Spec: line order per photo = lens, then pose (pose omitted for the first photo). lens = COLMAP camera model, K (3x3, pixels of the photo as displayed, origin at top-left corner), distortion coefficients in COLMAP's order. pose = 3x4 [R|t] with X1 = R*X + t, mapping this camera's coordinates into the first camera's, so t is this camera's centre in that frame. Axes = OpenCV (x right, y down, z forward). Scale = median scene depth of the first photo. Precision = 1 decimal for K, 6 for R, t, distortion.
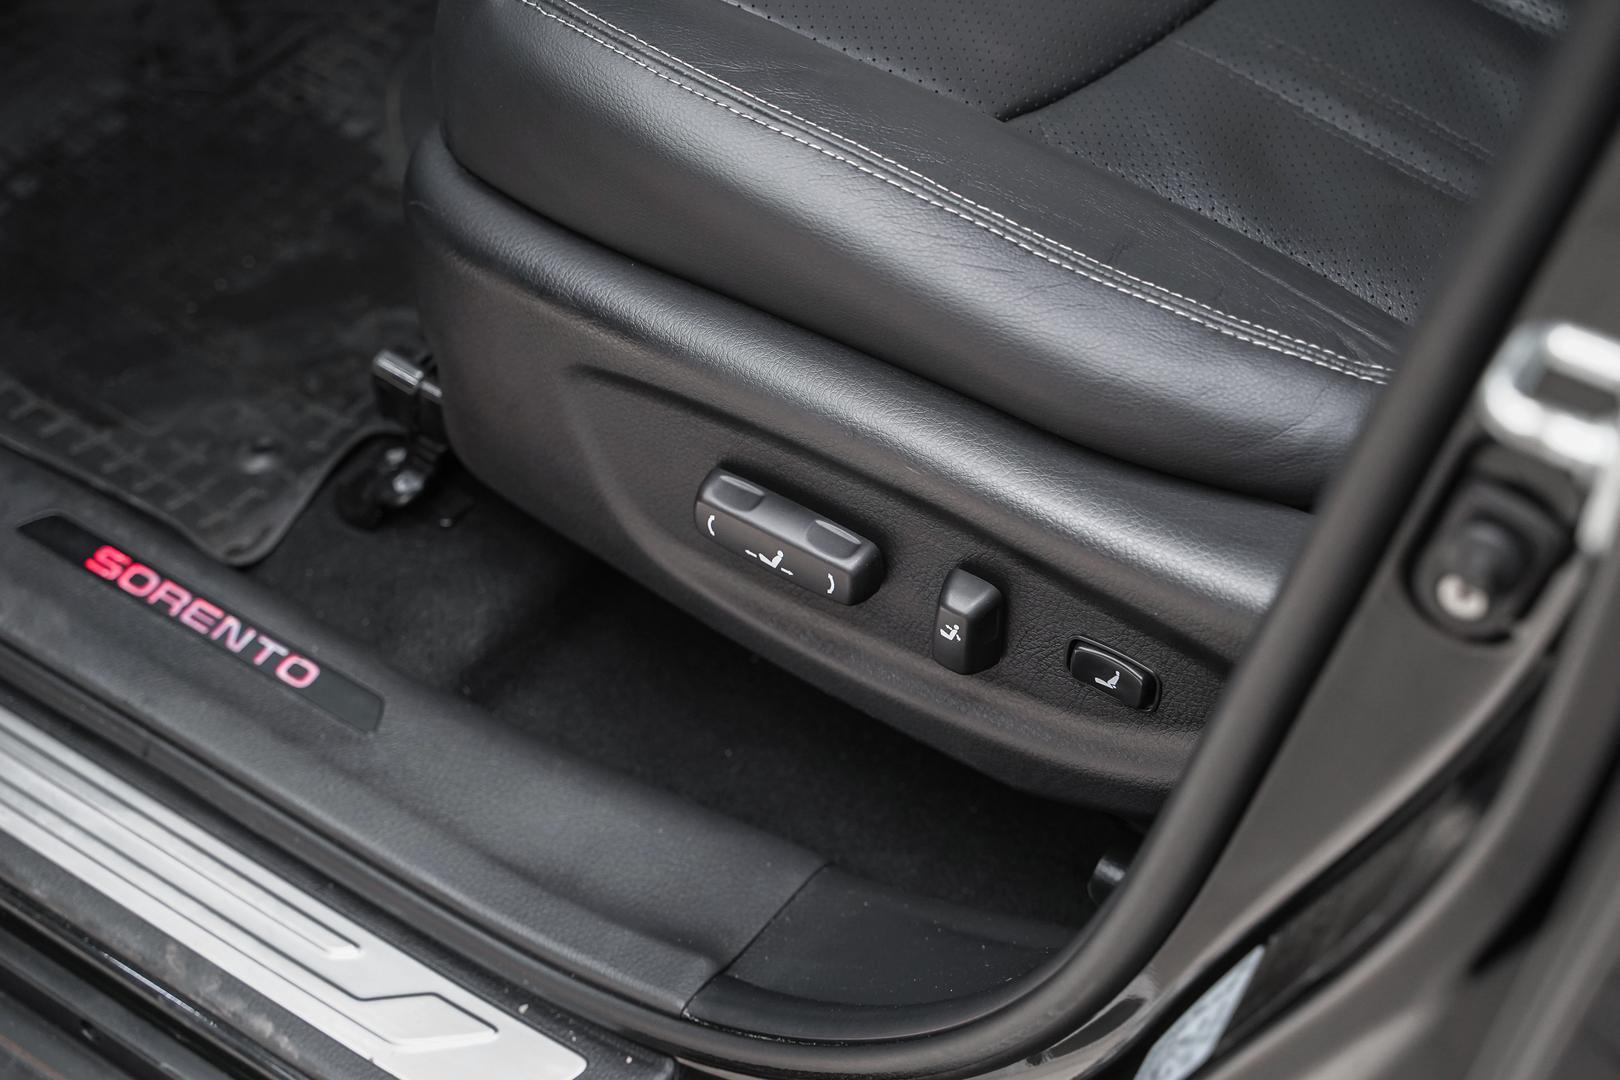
lens RADIAL K [[2723.3, 0, 810.0], [0, 2723.3, 540.0], [0, 0, 1]] dist [0.006012, 0.000934]
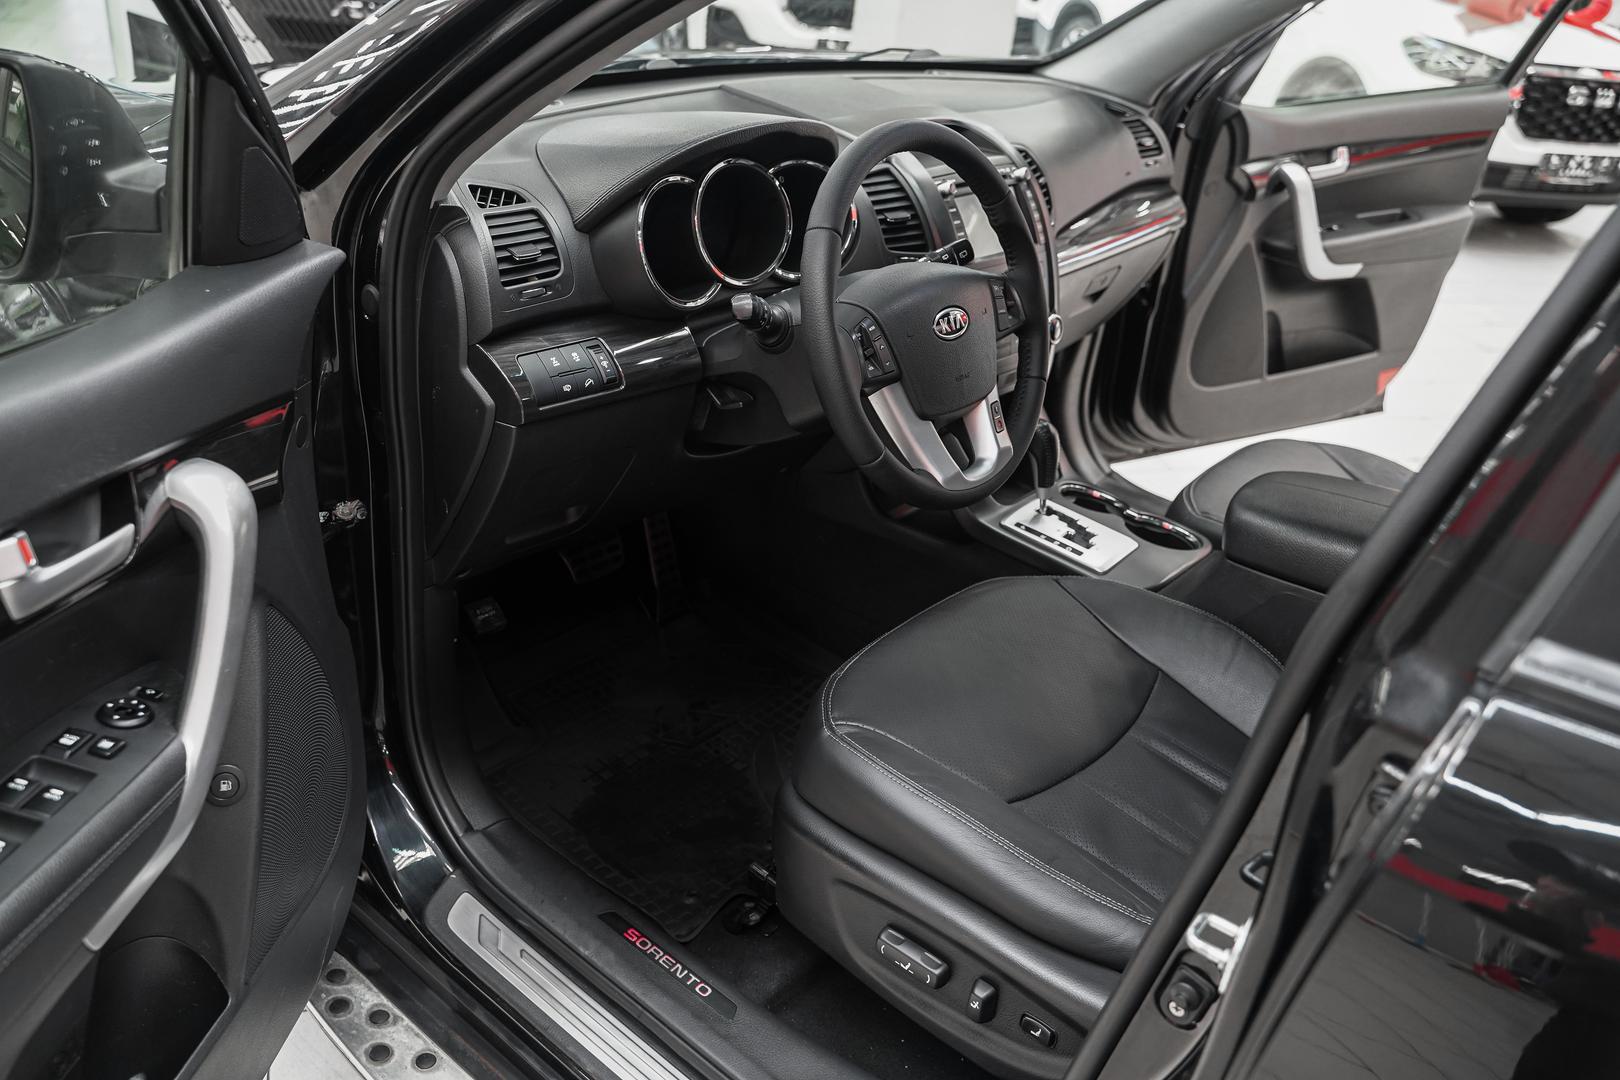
lens RADIAL K [[1276.8, 0, 810.0], [0, 1276.8, 540.0], [0, 0, 1]] dist [-0.011208, 0.011768]
pose [[0.992090, 0.102301, -0.072743, -0.056001], [-0.119958, 0.943351, -0.309352, 0.010715], [0.036975, 0.315631, 0.948161, -0.257805]]
